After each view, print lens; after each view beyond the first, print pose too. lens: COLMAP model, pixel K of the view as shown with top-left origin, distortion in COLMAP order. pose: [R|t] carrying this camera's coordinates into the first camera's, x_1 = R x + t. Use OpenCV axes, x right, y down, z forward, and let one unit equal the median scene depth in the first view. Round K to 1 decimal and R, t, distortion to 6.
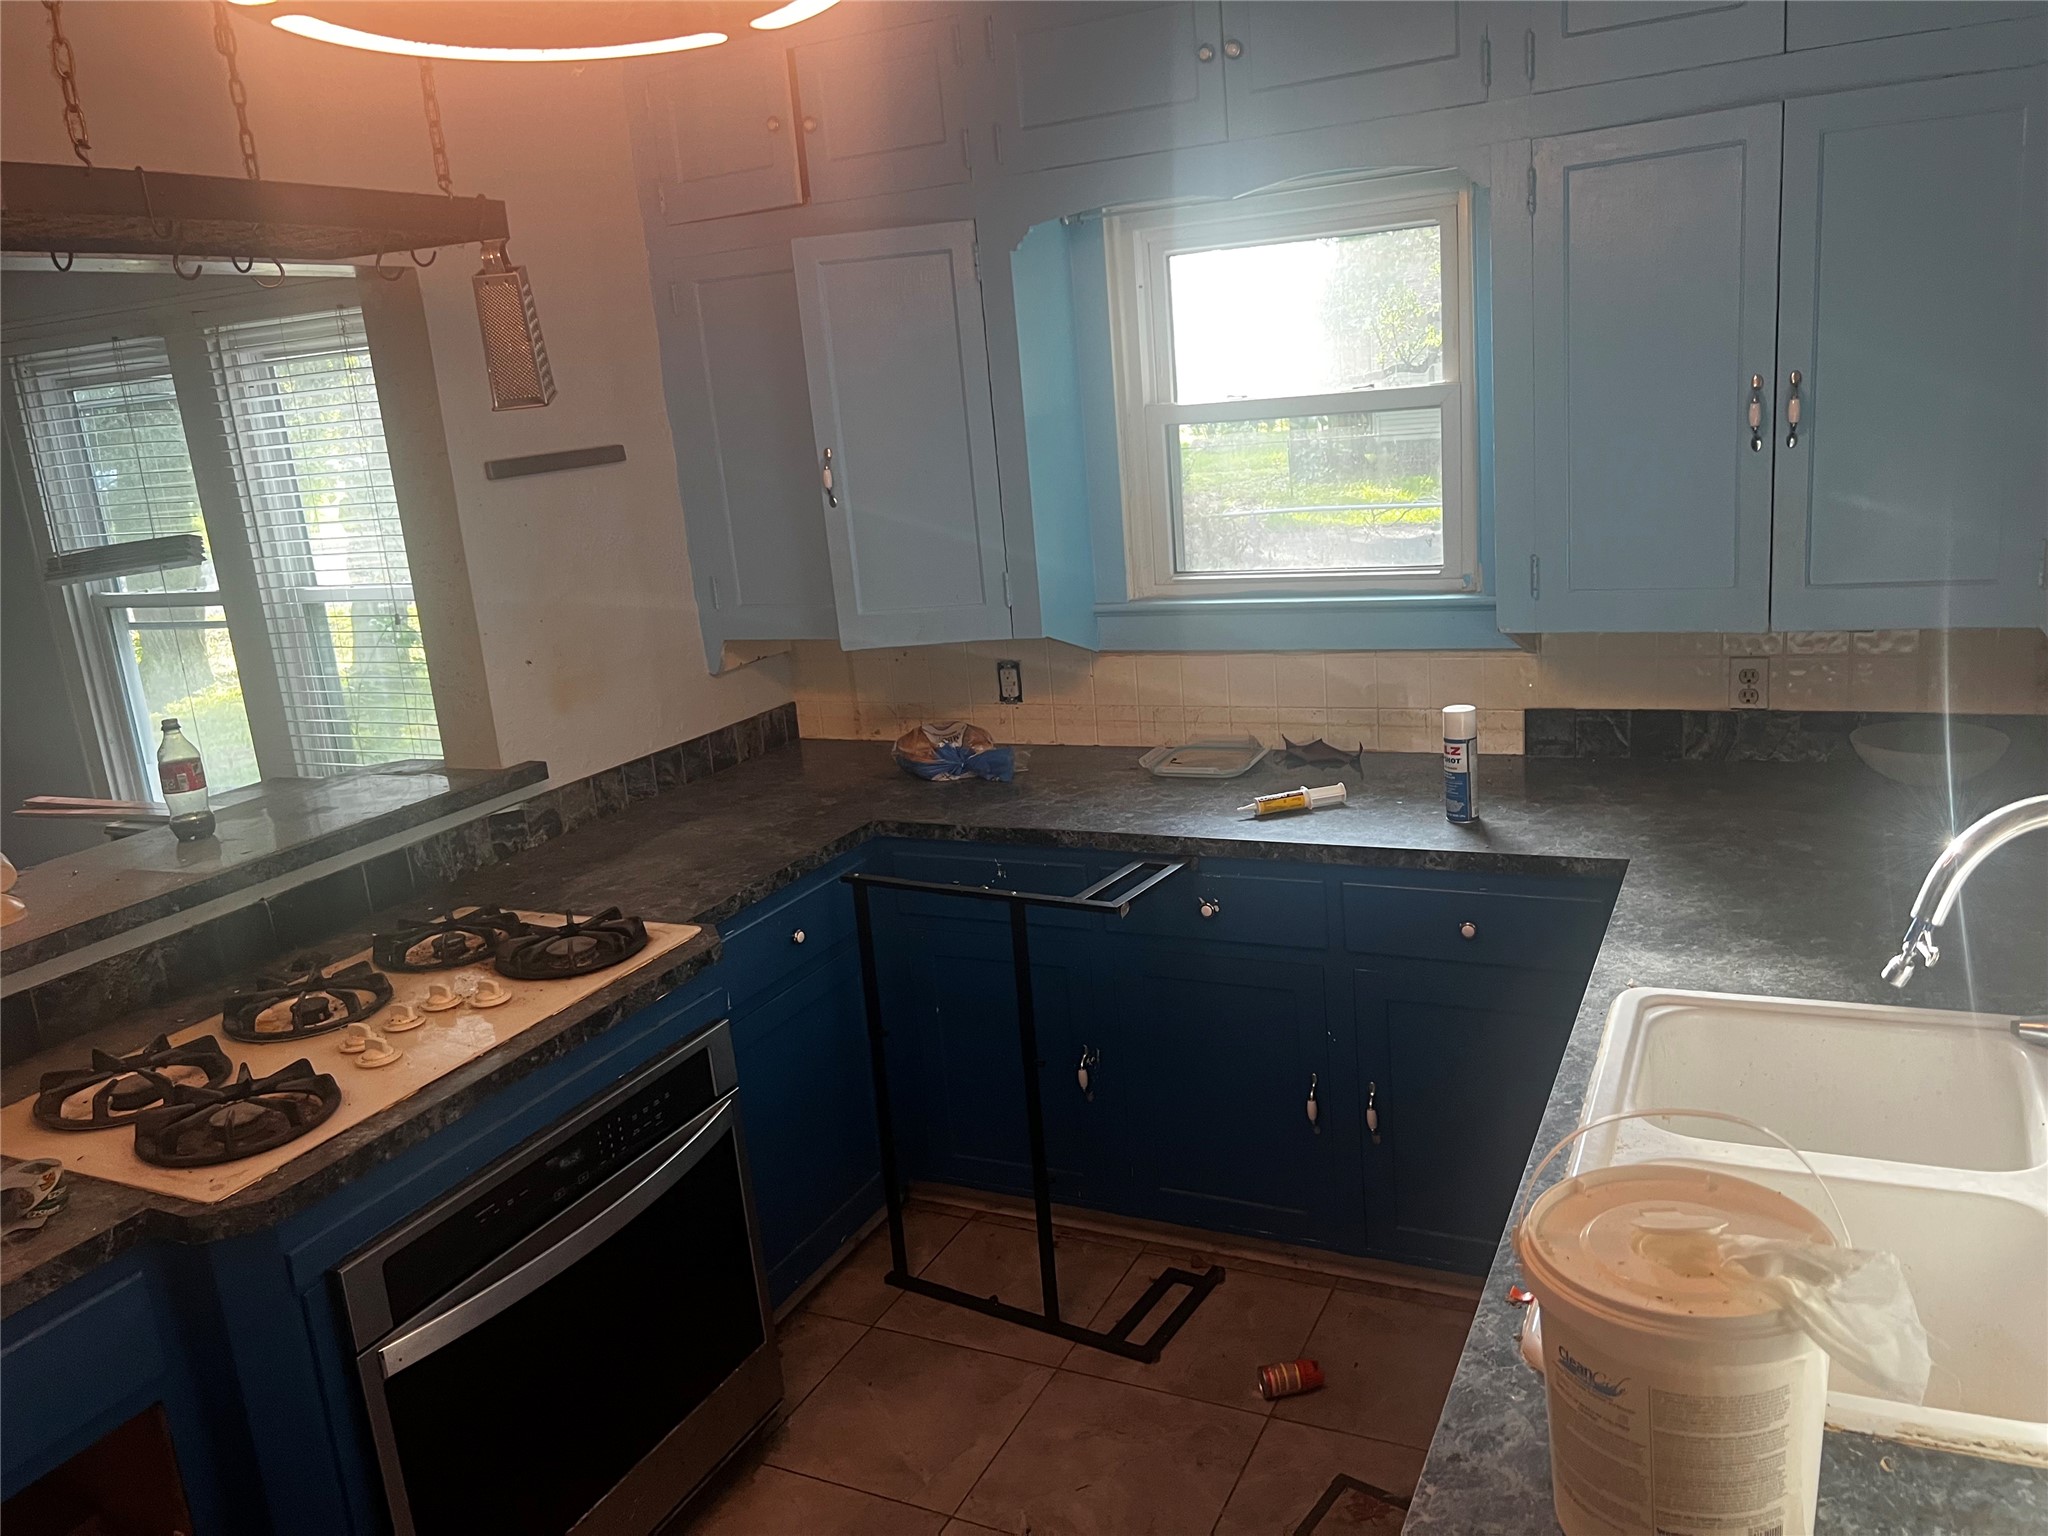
lens RADIAL K [[1538.4, 0, 1022.7], [0, 1538.4, 755.1], [0, 0, 1]] dist [0.049434, -0.066929]
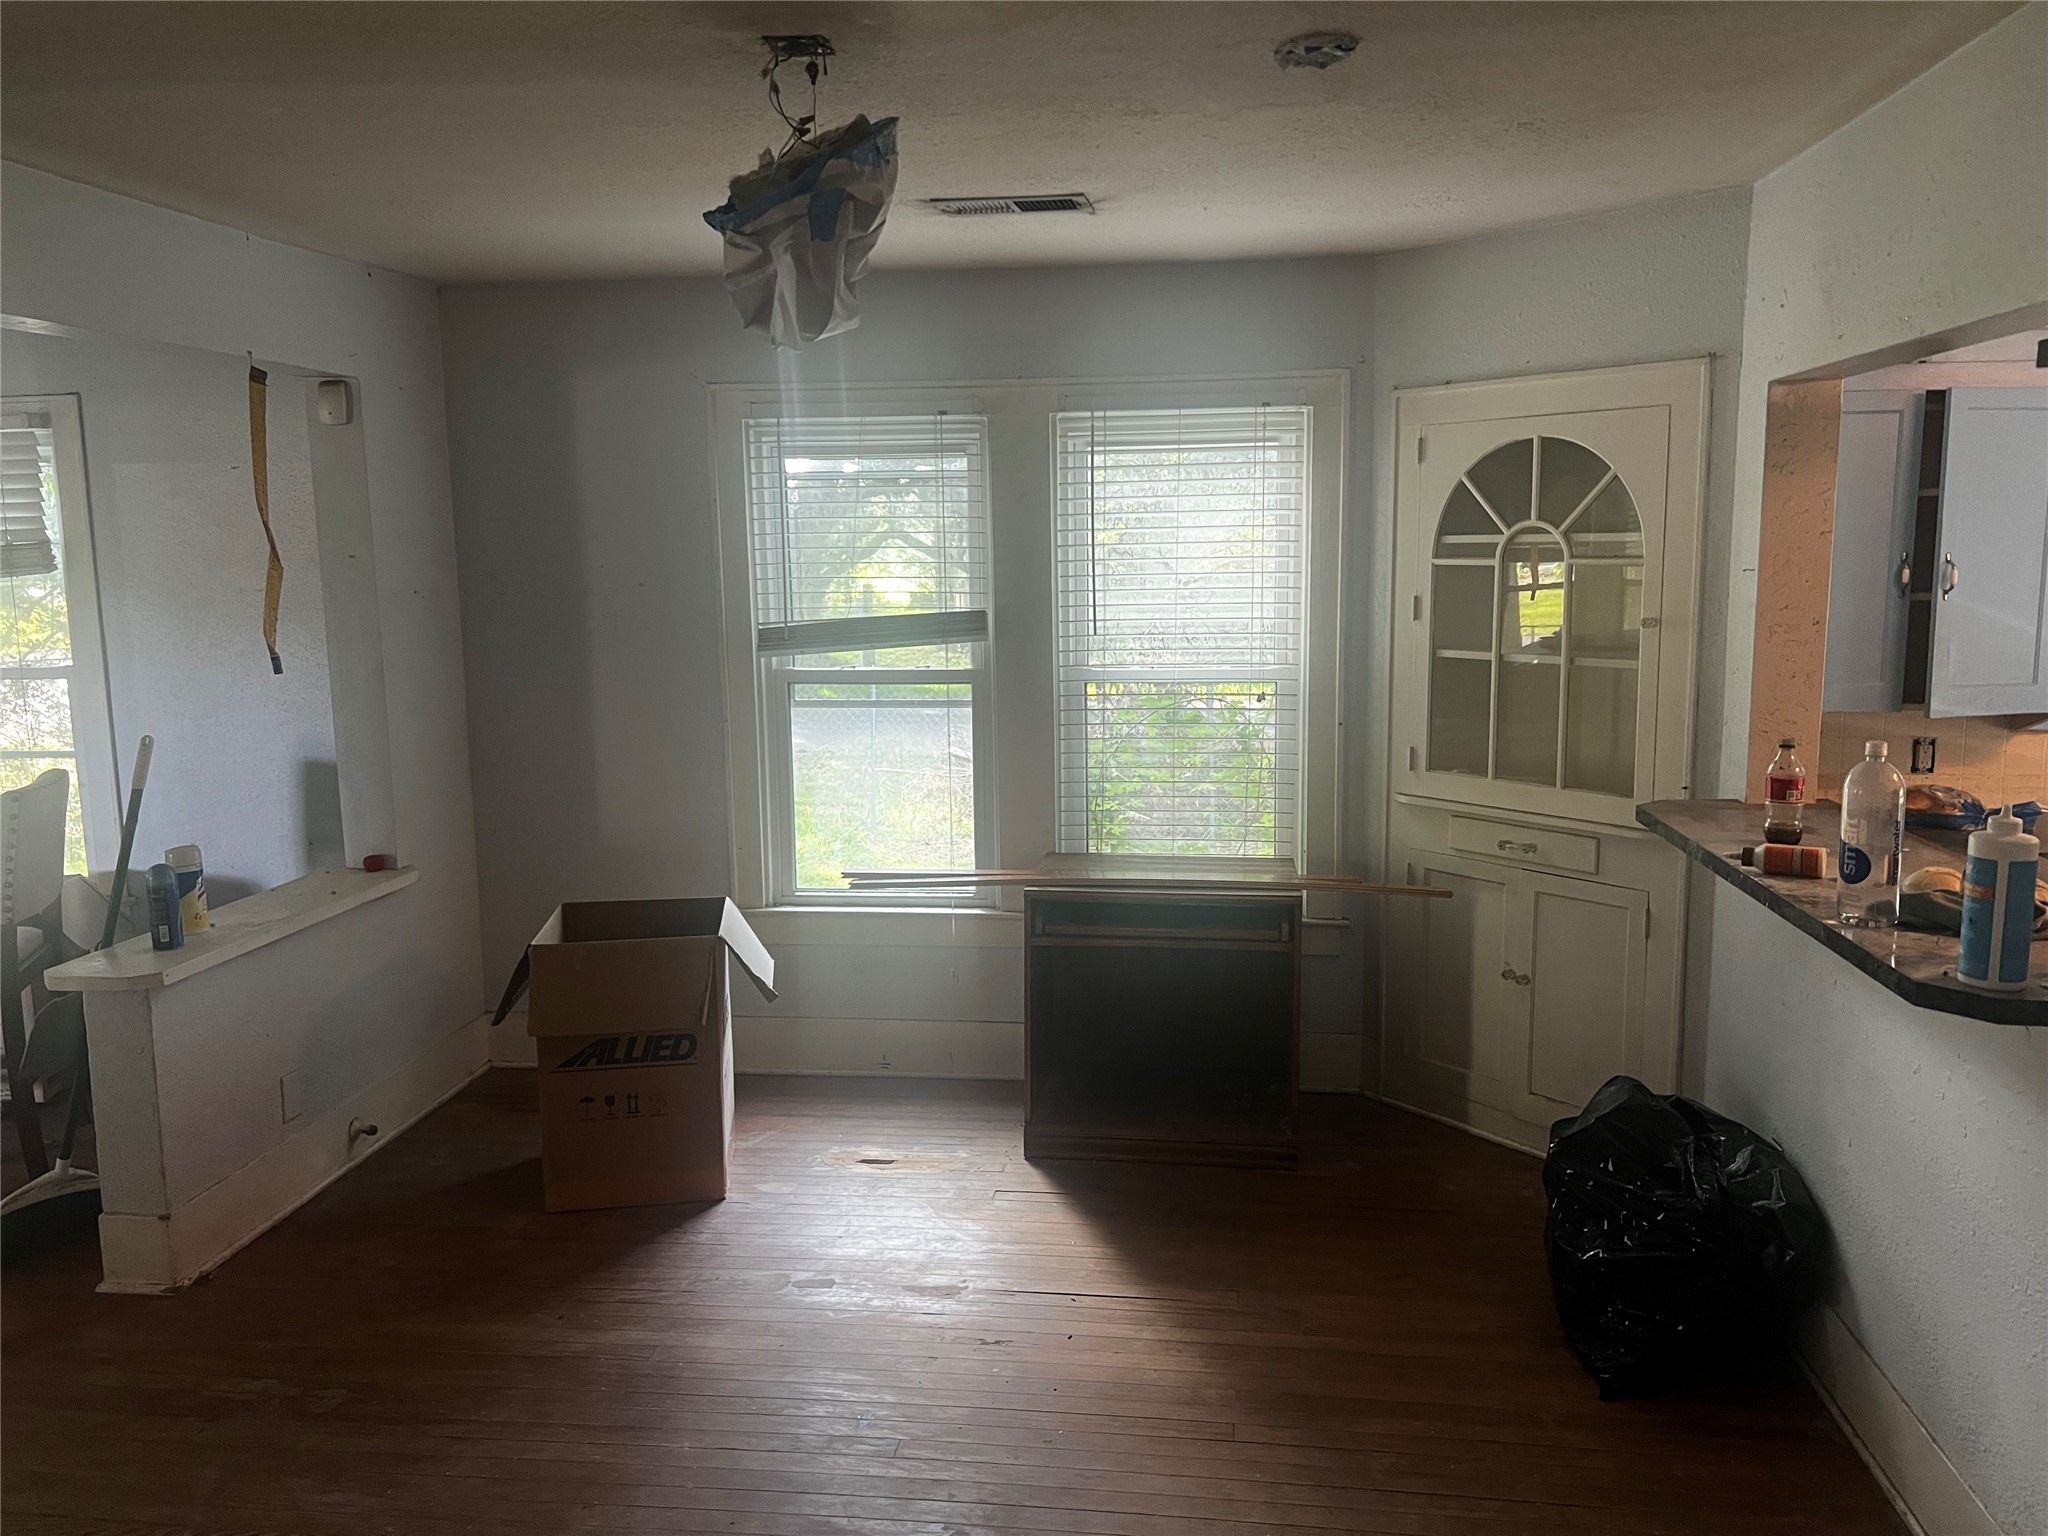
lens RADIAL K [[1538.4, 0, 1046.8], [0, 1538.4, 773.7], [0, 0, 1]] dist [0.049434, -0.066929]
pose [[0.938143, 0.023350, 0.345460, -1.739927], [0.010592, 0.995321, -0.096039, 0.124374], [-0.346086, 0.093757, 0.933506, 0.134499]]
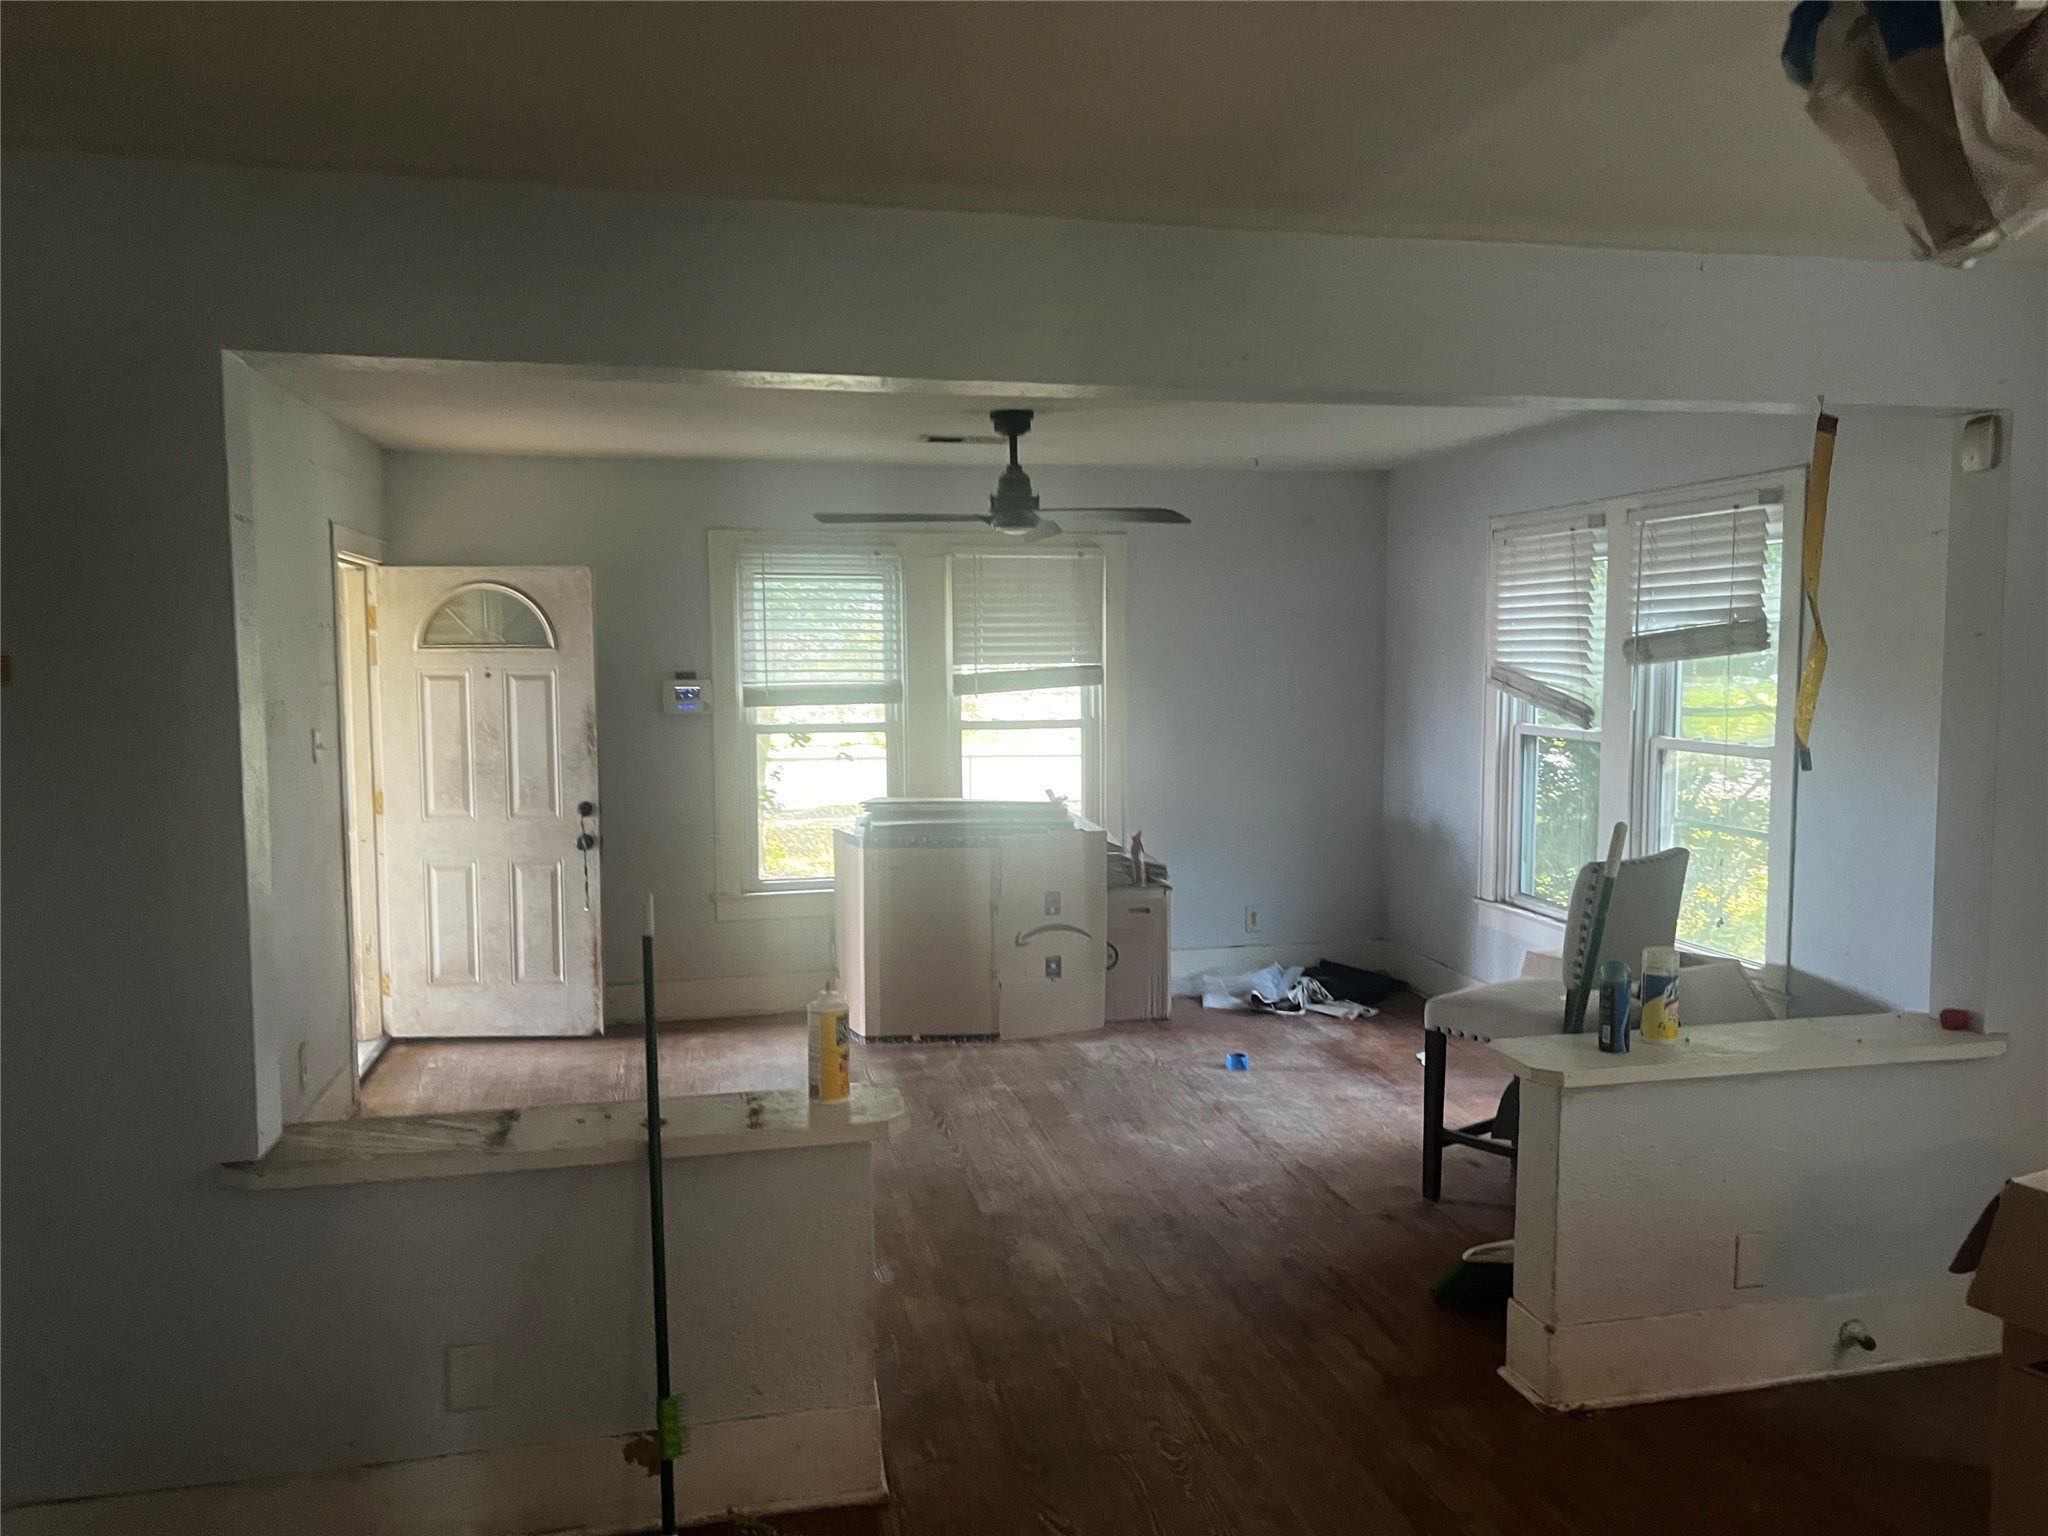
lens RADIAL K [[1538.4, 0, 1060.0], [0, 1538.4, 773.1], [0, 0, 1]] dist [0.049434, -0.066929]
pose [[0.637158, 0.146583, -0.756666, -1.279263], [-0.226335, 0.974048, -0.001893, 0.003428], [0.736751, 0.172466, 0.653799, 0.556048]]
